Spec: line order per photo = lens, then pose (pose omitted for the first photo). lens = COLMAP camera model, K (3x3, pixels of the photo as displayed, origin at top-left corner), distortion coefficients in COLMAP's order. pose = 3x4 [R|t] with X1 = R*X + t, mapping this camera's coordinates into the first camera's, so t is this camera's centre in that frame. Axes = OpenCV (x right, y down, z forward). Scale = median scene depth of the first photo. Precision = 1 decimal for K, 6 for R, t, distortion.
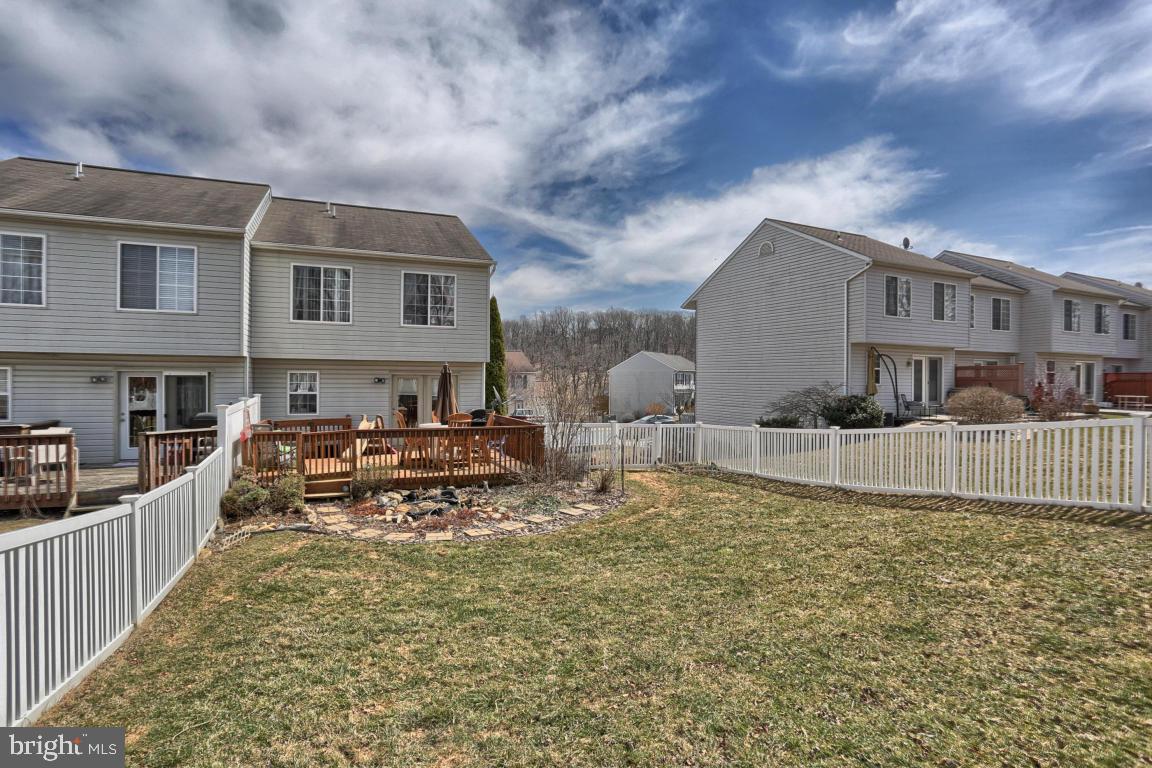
lens RADIAL K [[572.4, 0, 571.8], [0, 572.4, 375.8], [0, 0, 1]] dist [-0.073350, 0.036117]
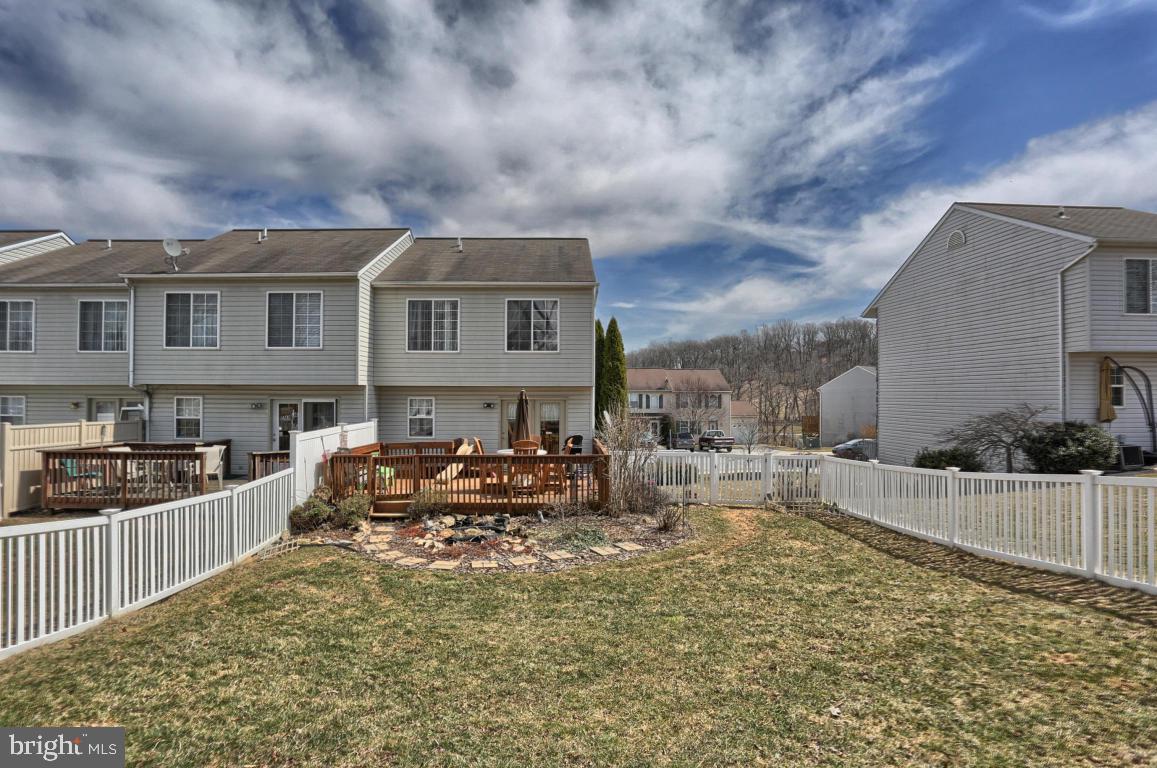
lens RADIAL K [[582.9, 0, 578.9], [0, 582.9, 367.0], [0, 0, 1]] dist [-0.068542, 0.036587]
pose [[0.931473, -0.025249, -0.362934, 0.221692], [0.008278, 0.998801, -0.048241, -0.010004], [0.363717, 0.041931, 0.930565, 0.070640]]
